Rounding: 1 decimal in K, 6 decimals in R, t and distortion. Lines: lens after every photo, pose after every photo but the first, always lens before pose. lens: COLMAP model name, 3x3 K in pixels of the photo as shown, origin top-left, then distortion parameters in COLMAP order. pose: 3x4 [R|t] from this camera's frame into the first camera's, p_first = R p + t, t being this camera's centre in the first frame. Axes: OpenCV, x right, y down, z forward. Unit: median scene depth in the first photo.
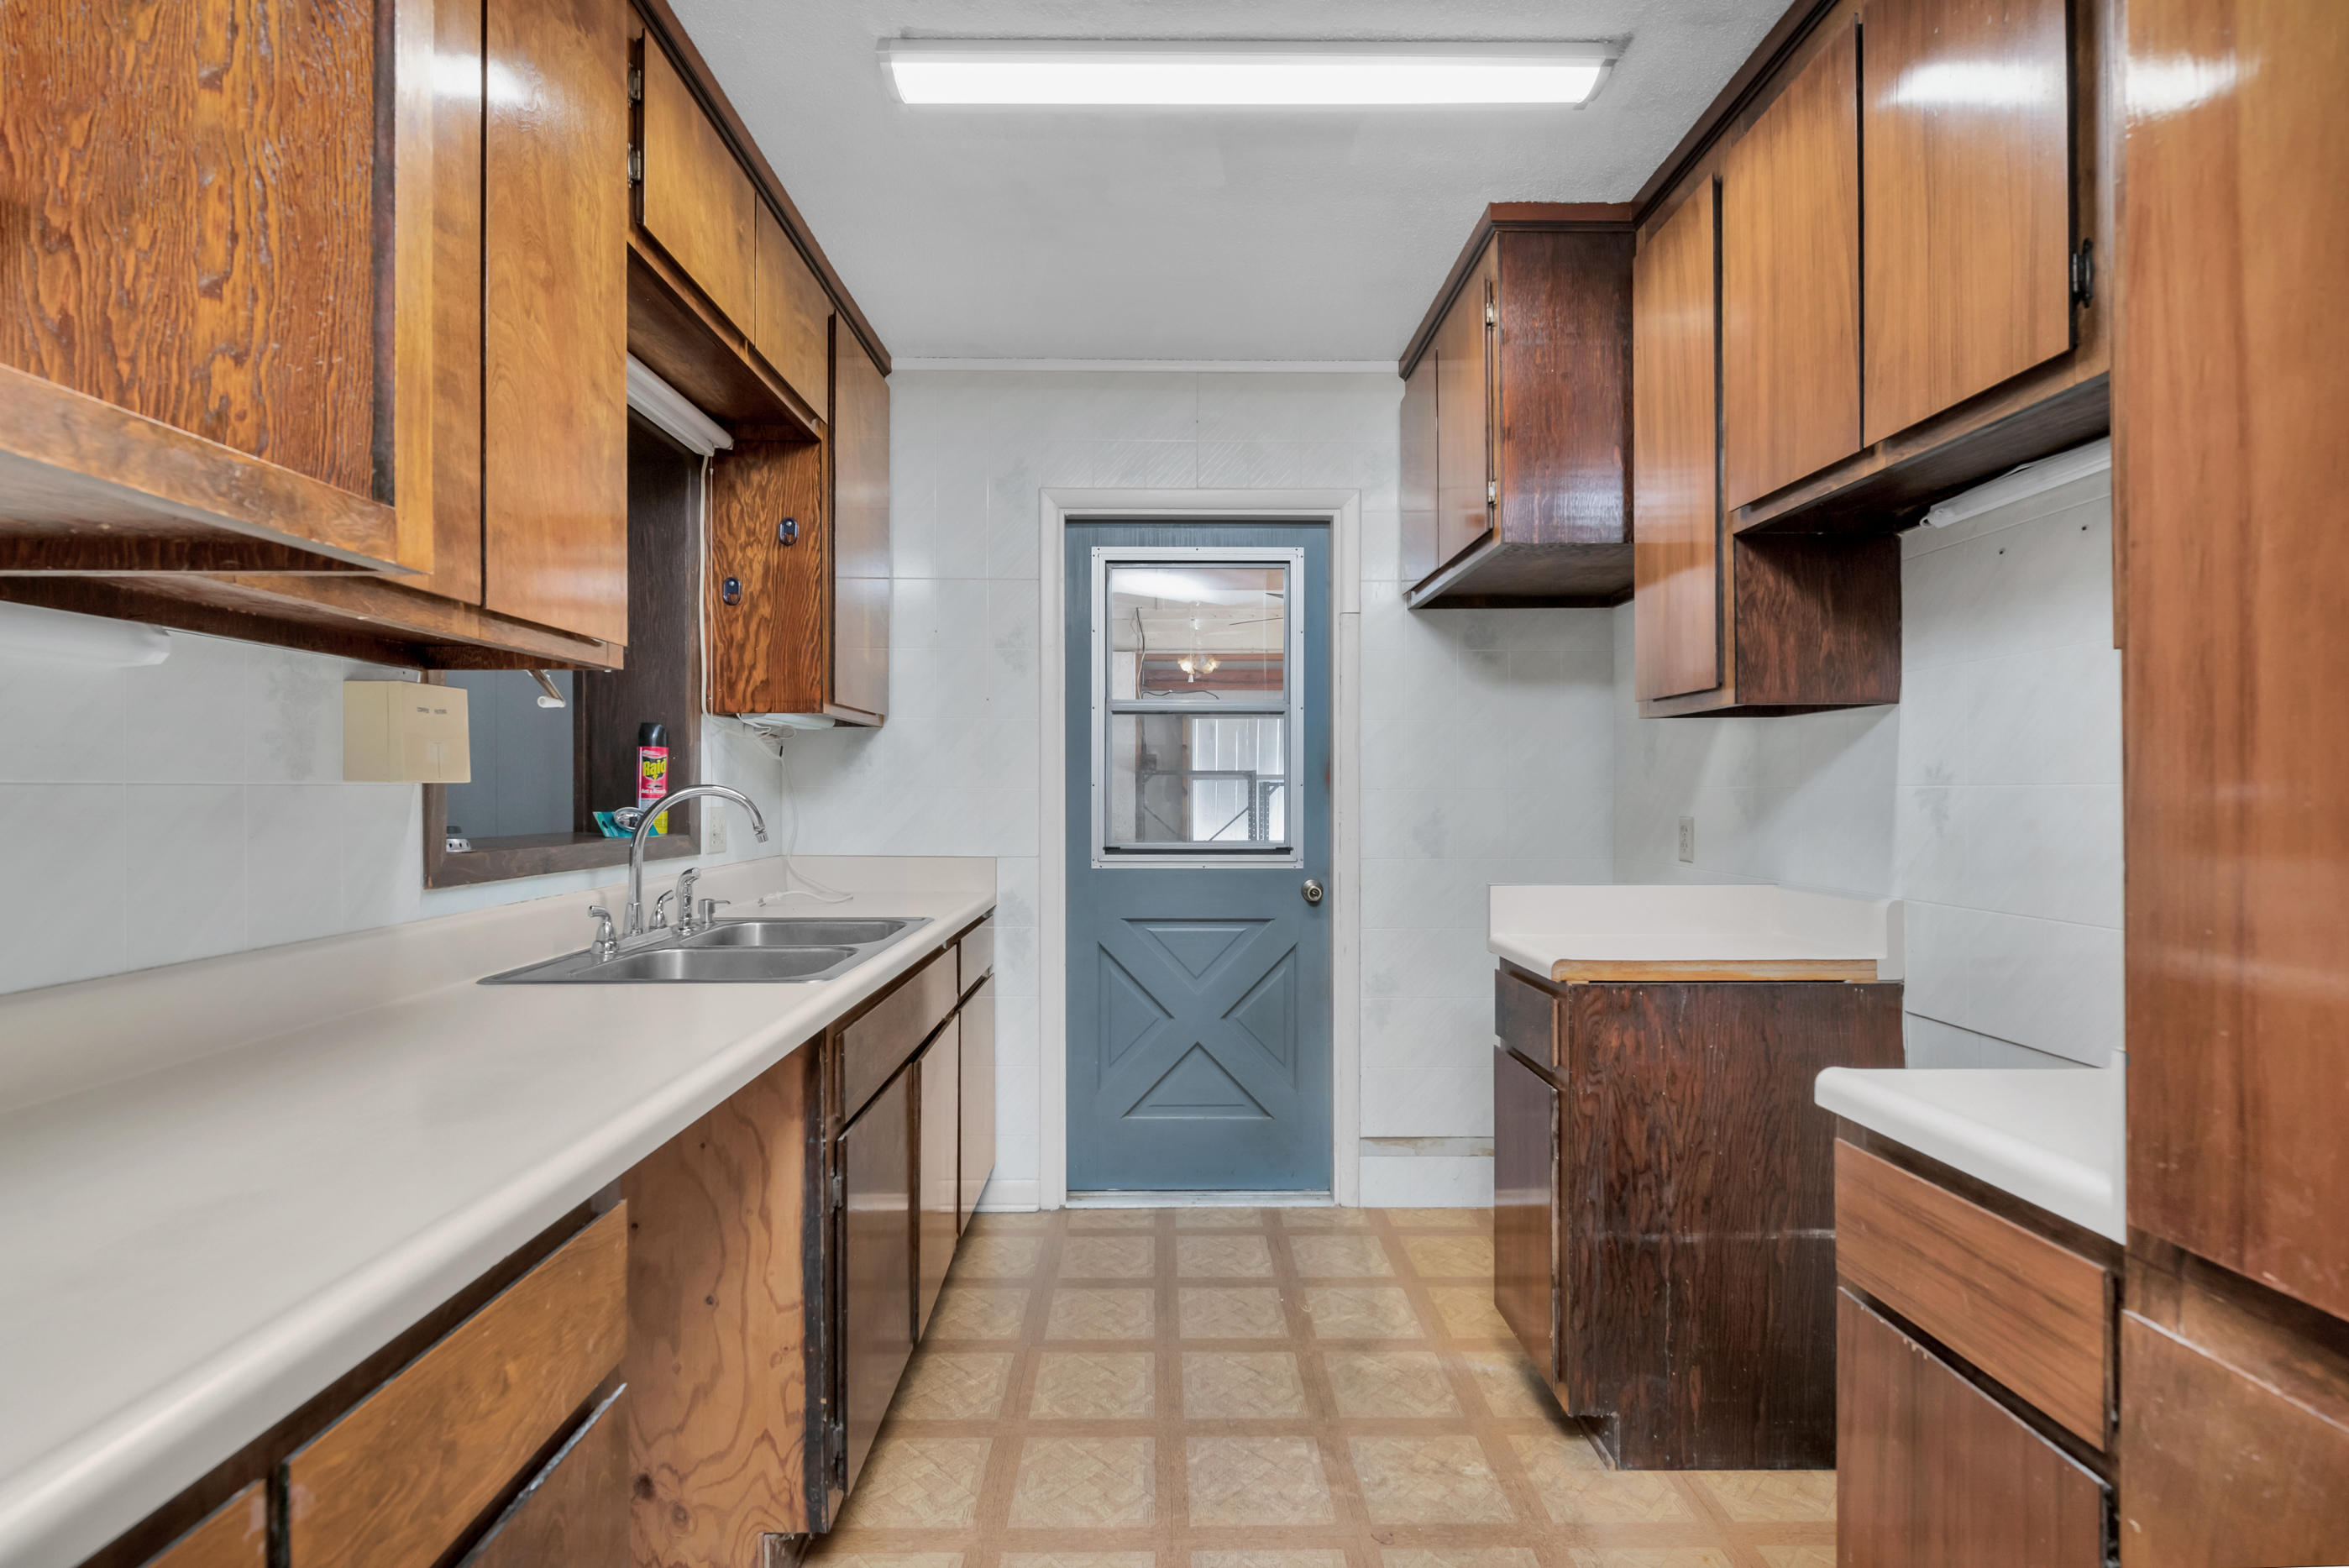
lens RADIAL K [[1045.3, 0, 1165.5], [0, 1045.3, 788.4], [0, 0, 1]] dist [-0.002235, -0.003342]
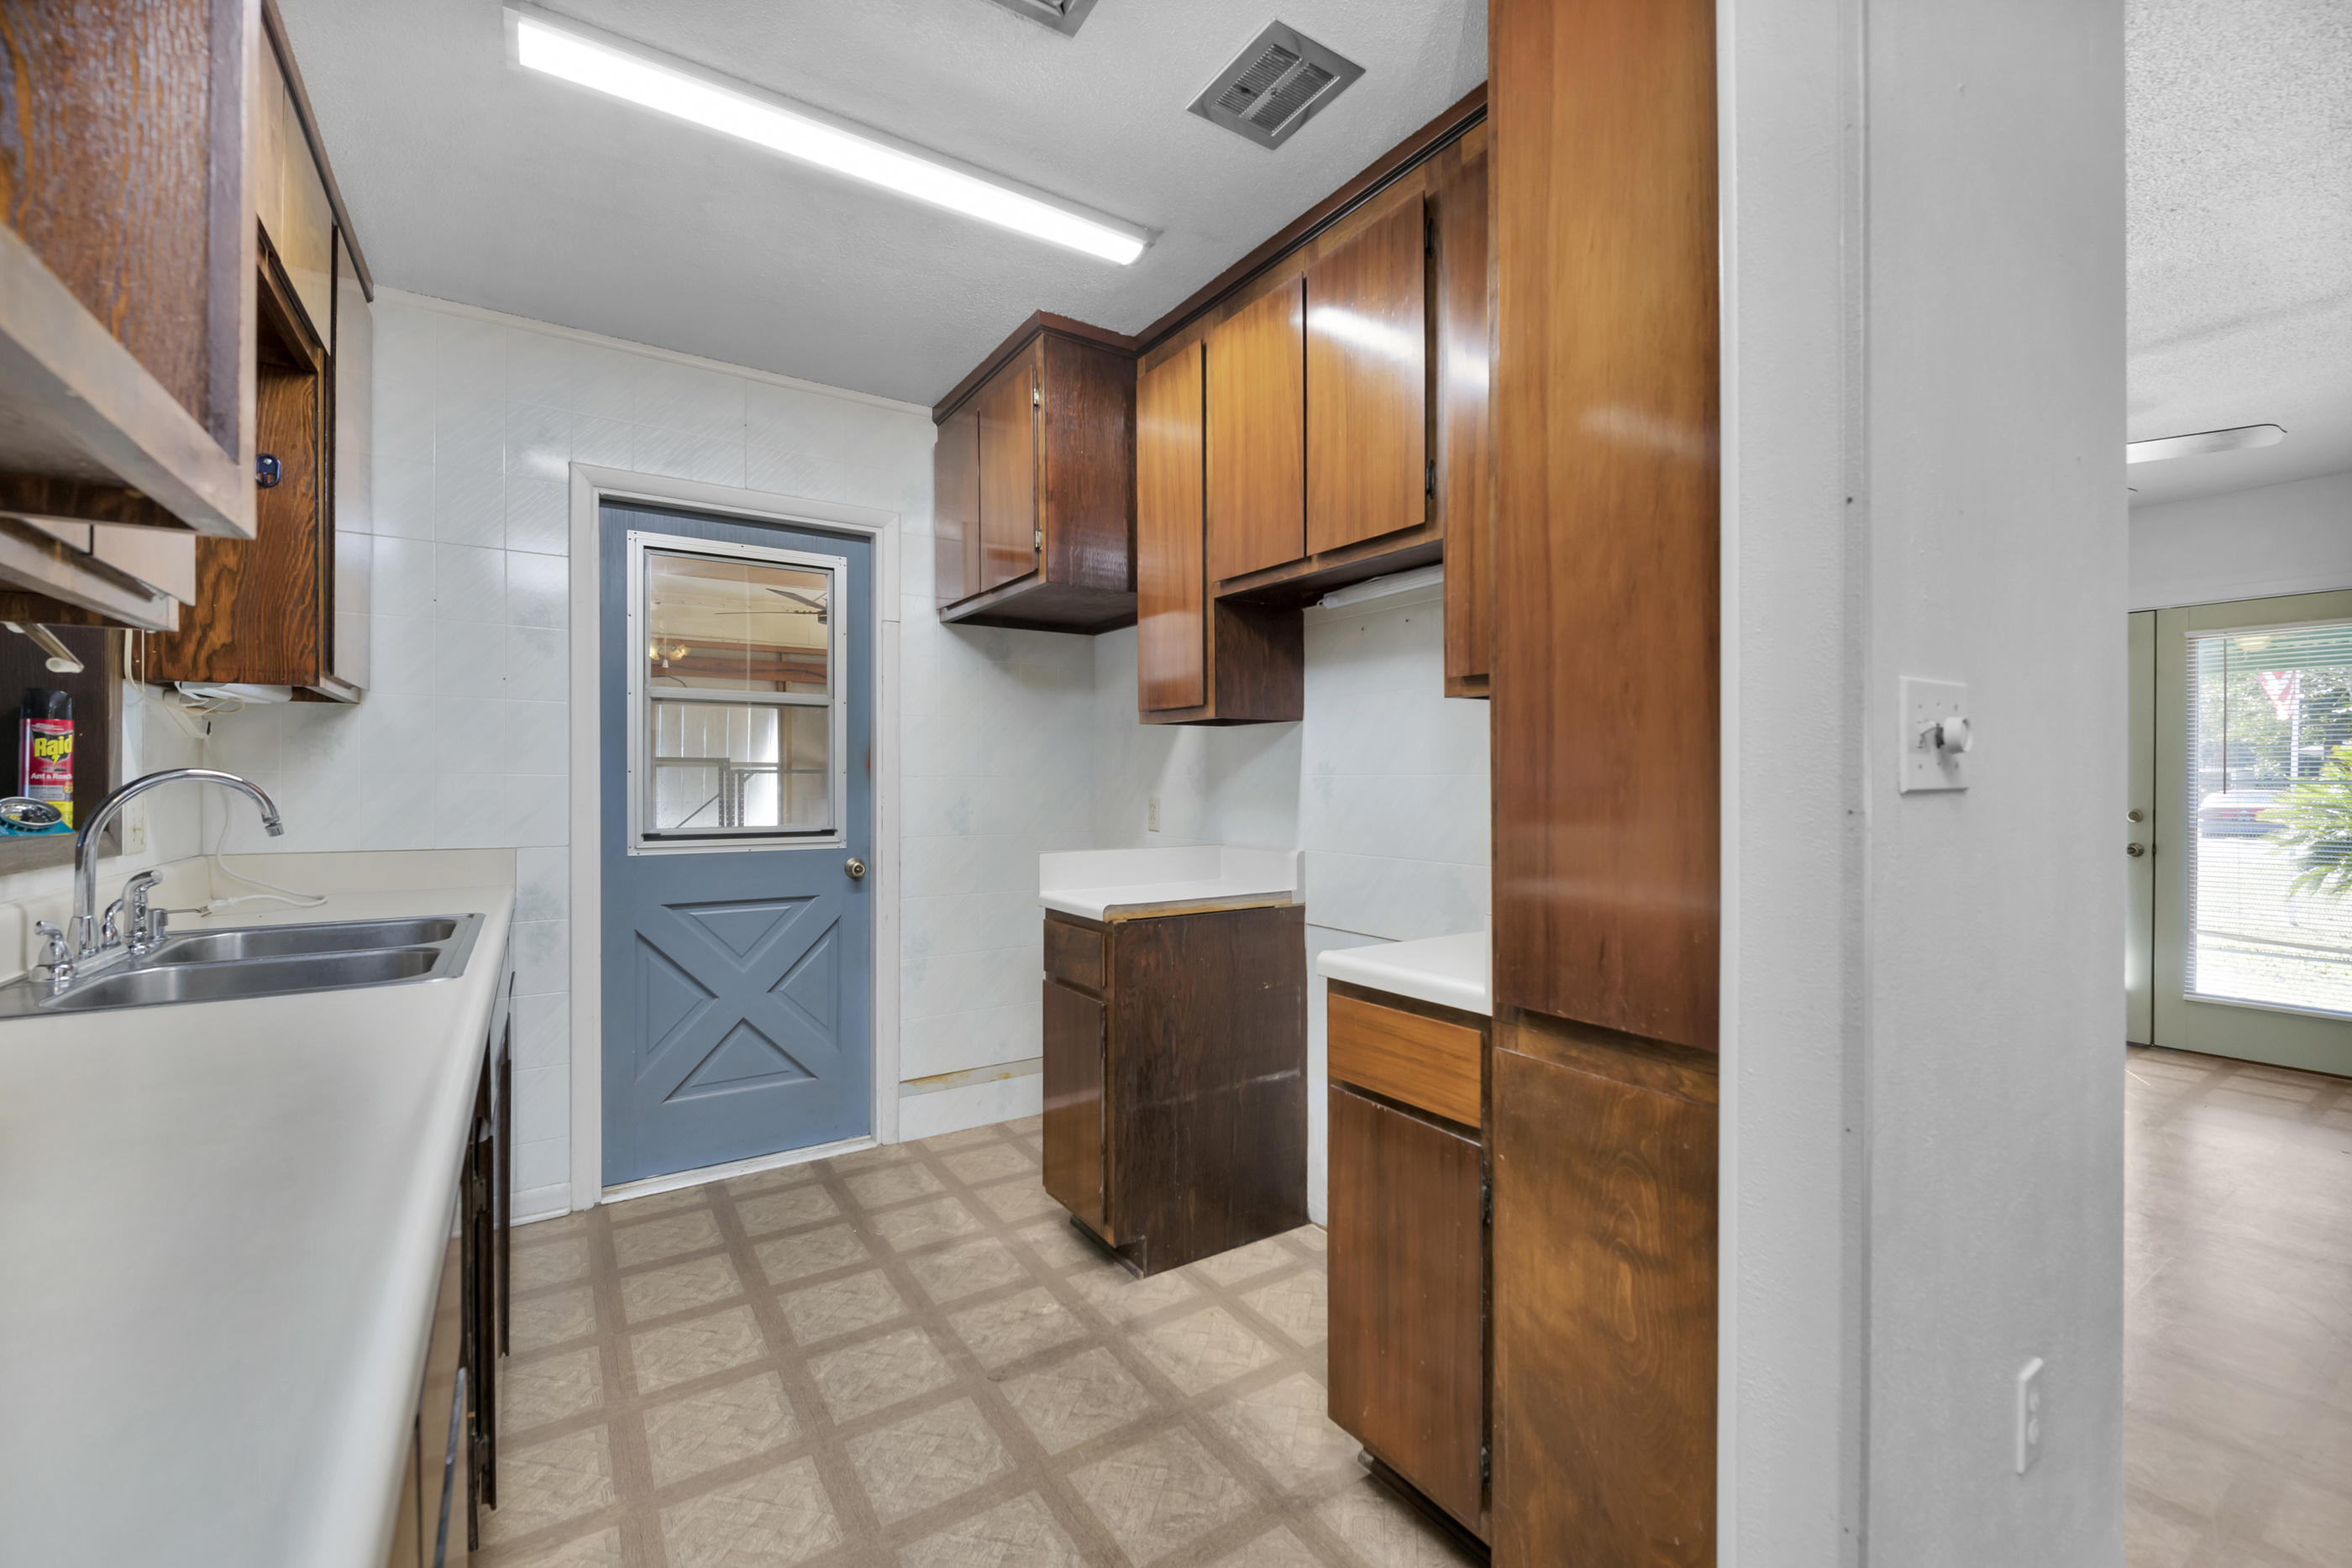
lens RADIAL K [[956.1, 0, 1180.1], [0, 956.1, 778.2], [0, 0, 1]] dist [-0.014264, -0.000895]
pose [[0.833985, 0.002542, 0.551781, -0.190080], [-0.003381, 0.999994, 0.000503, 0.001310], [-0.551777, -0.002285, 0.833989, -0.052947]]
